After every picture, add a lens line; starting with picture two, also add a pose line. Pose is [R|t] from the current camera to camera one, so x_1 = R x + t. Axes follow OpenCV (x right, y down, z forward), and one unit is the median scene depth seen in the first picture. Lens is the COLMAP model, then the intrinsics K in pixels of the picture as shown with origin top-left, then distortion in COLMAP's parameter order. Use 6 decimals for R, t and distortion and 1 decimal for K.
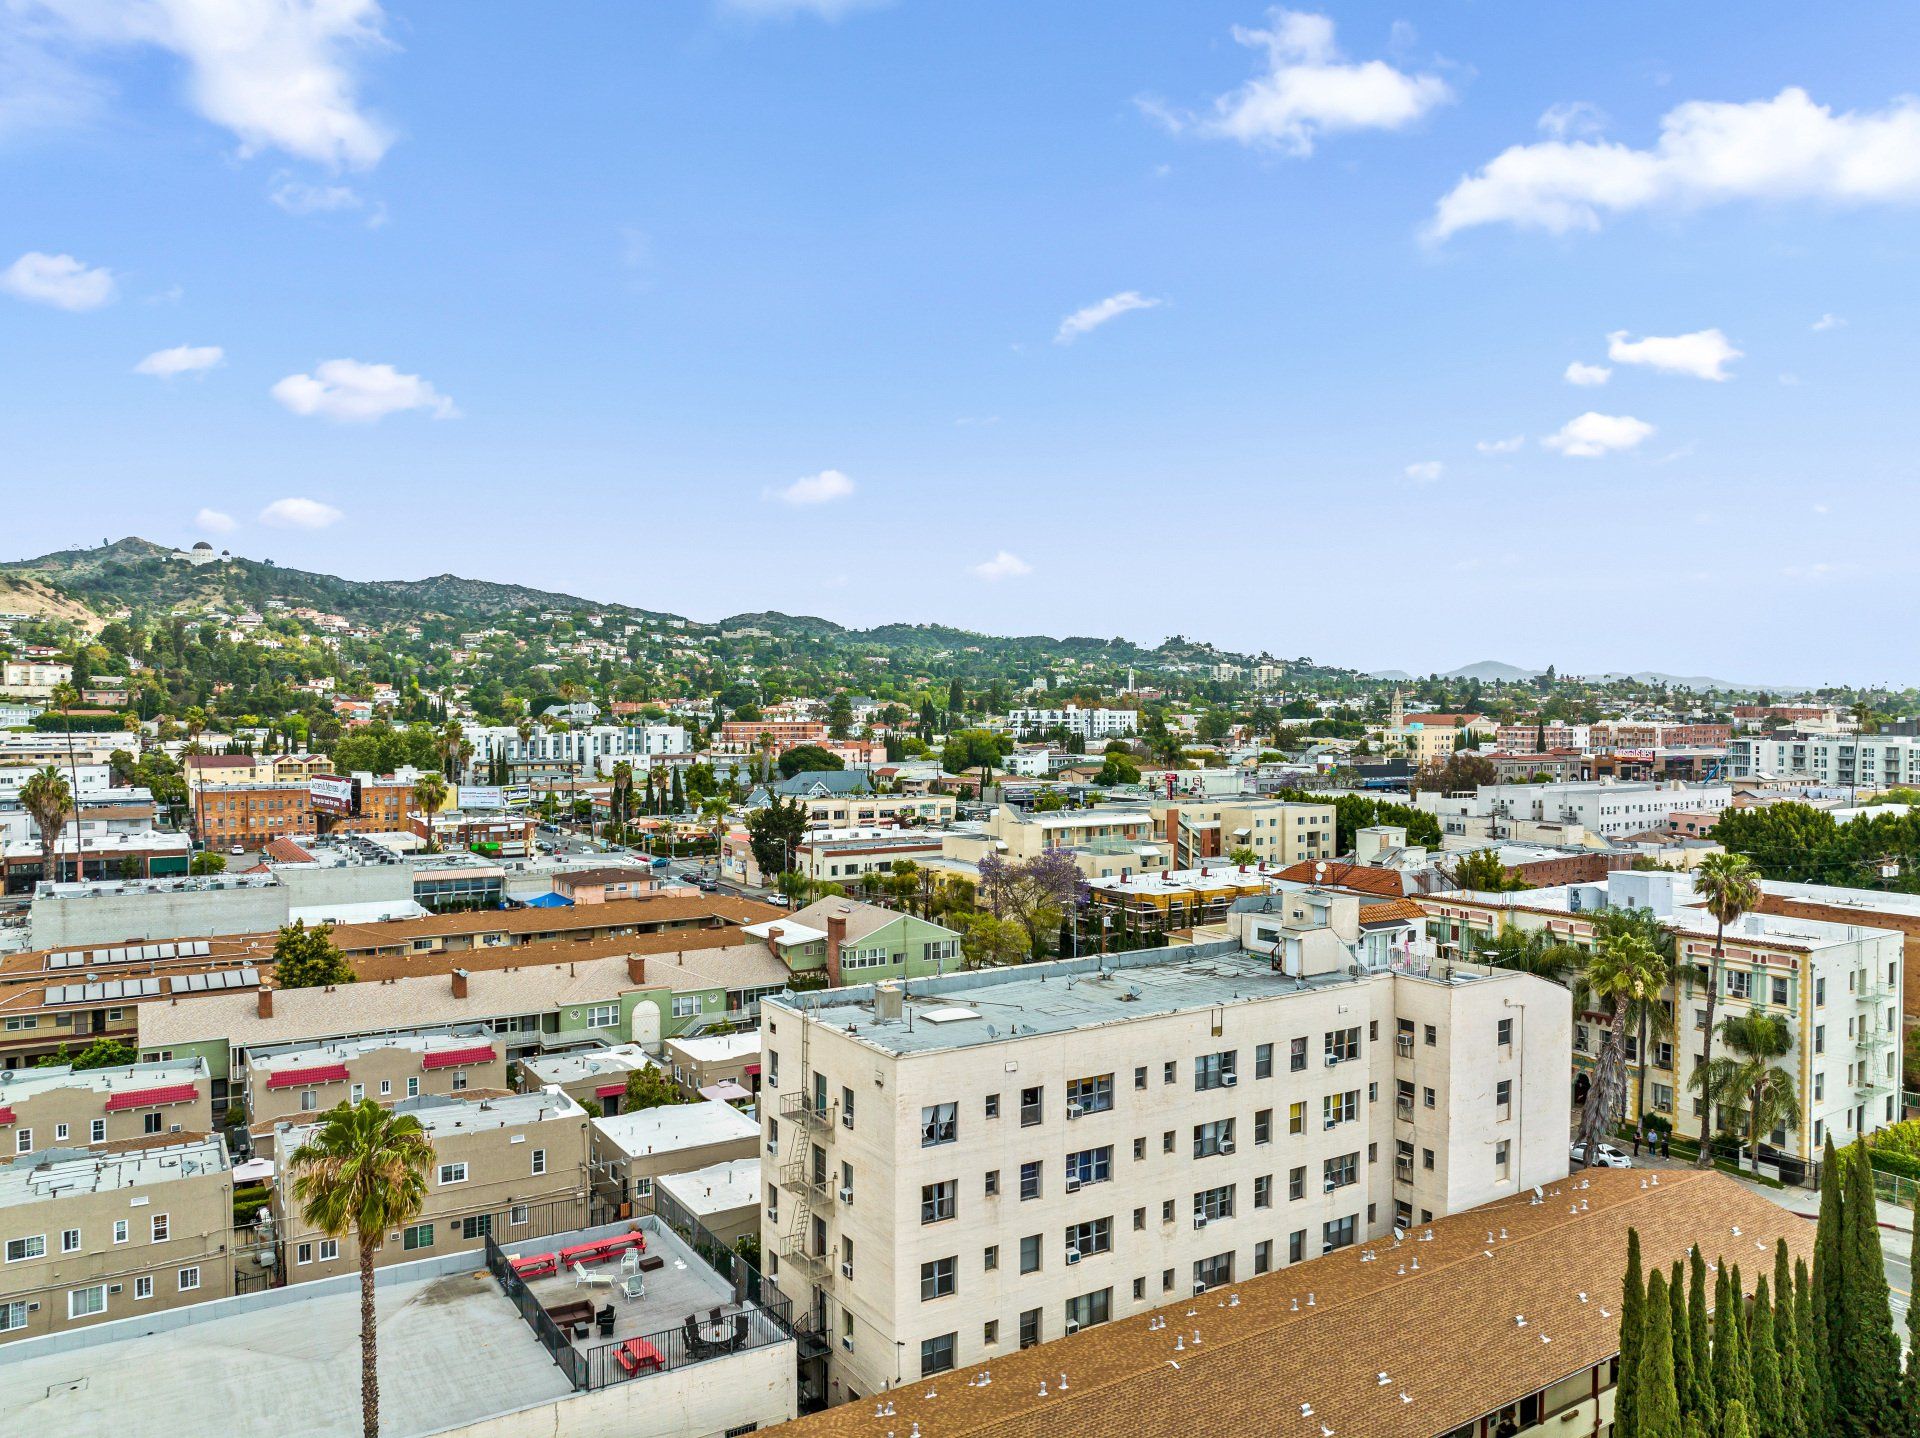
lens RADIAL K [[1355.6, 0, 954.6], [0, 1355.6, 717.8], [0, 0, 1]] dist [-0.029332, -0.005980]
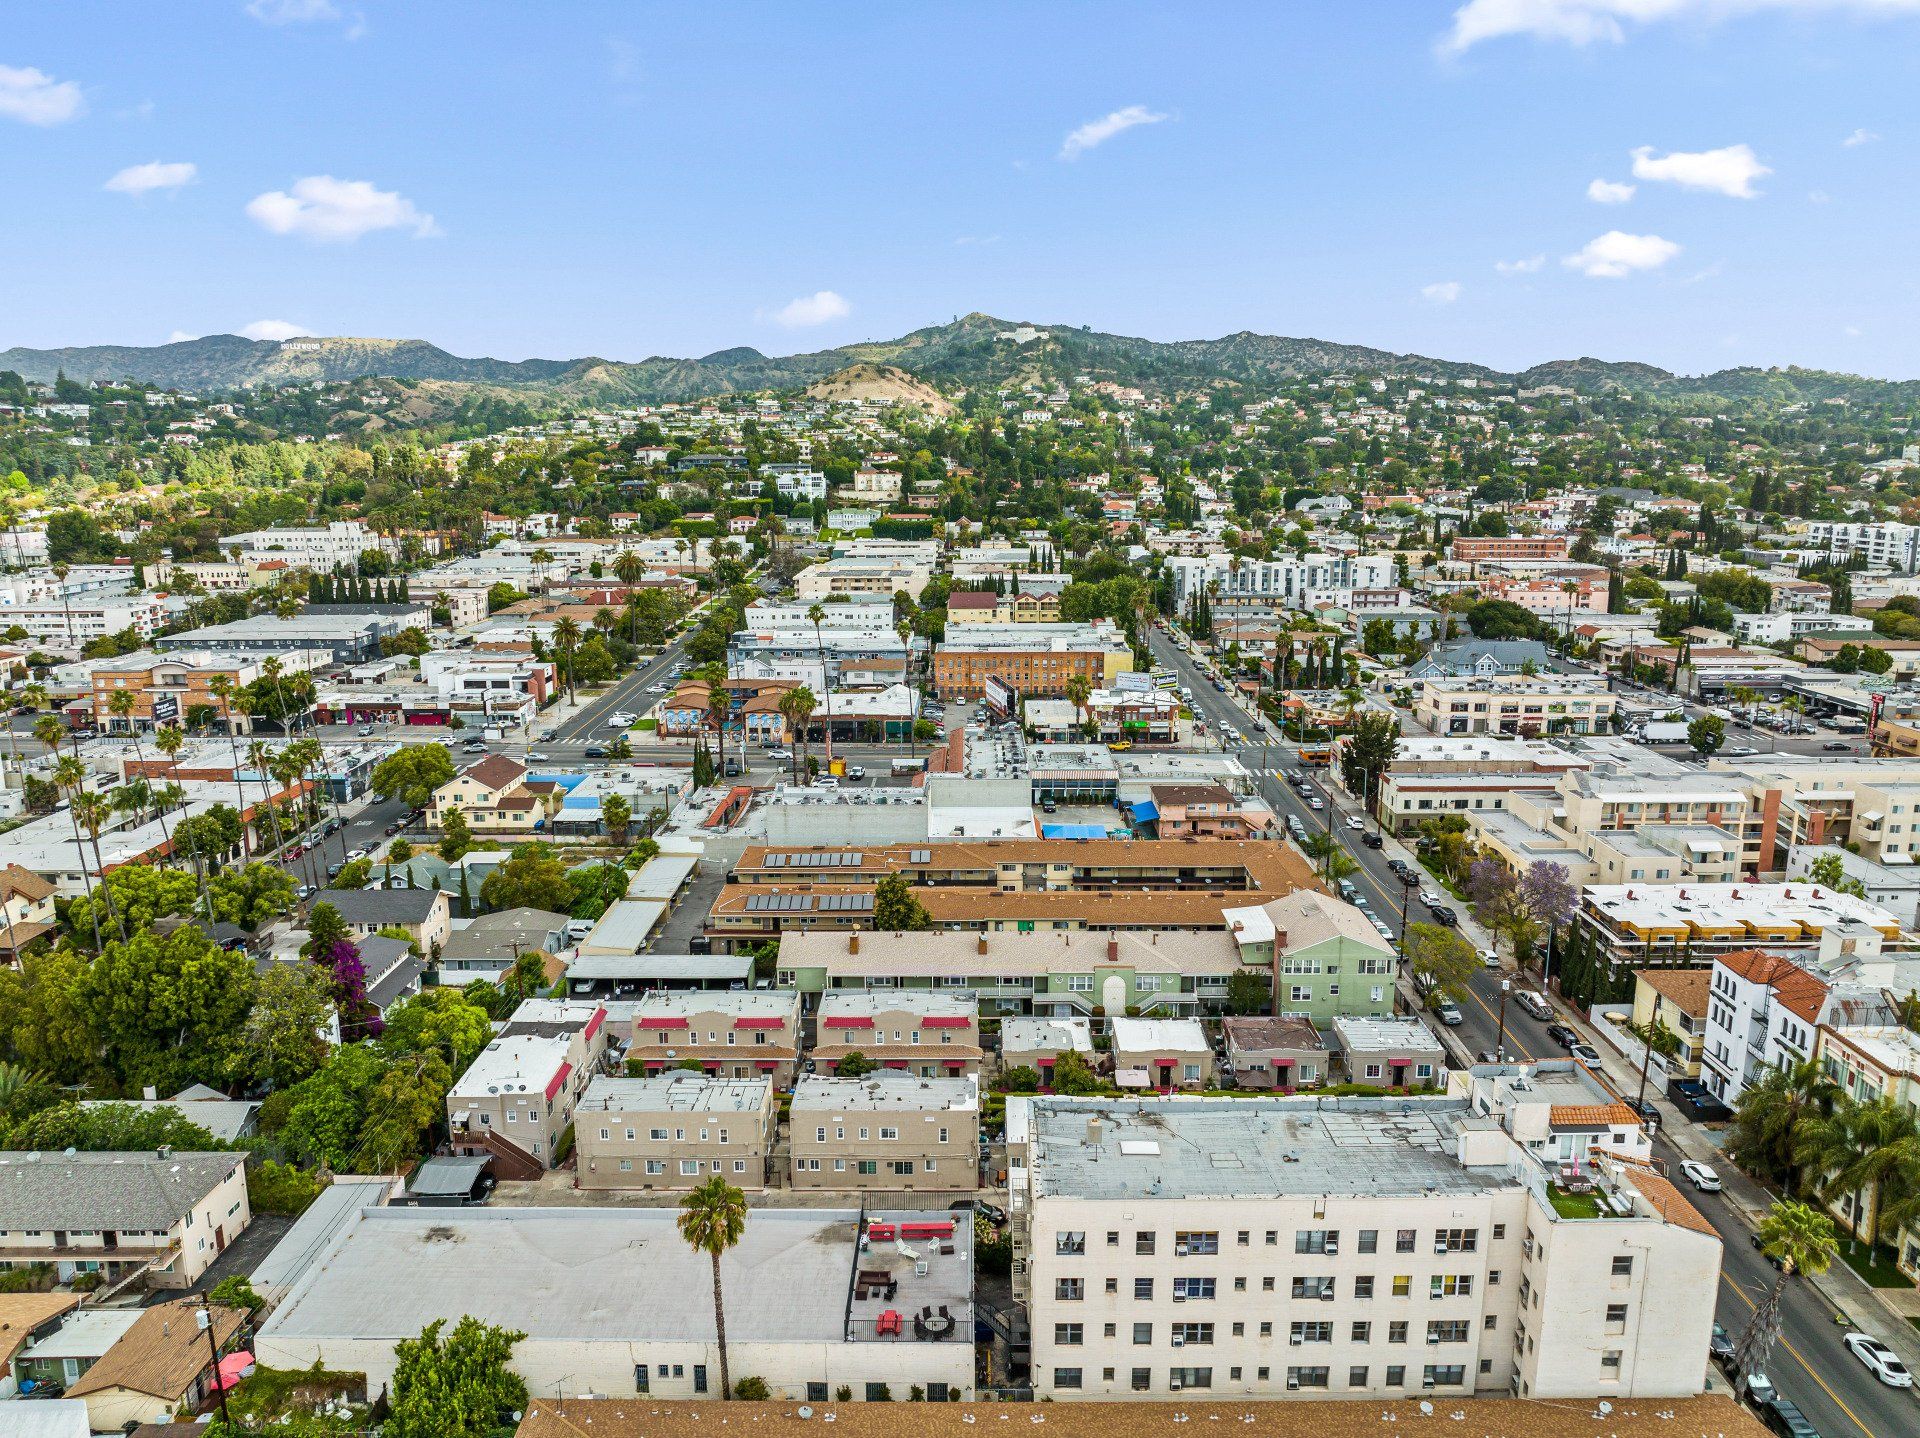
lens RADIAL K [[1355.6, 0, 954.6], [0, 1355.6, 717.8], [0, 0, 1]] dist [-0.029332, -0.005980]
pose [[0.839174, 0.100365, -0.534522, 0.120082], [0.002554, 0.982087, 0.188411, -0.107399], [0.543857, -0.159475, 0.823885, -0.042285]]
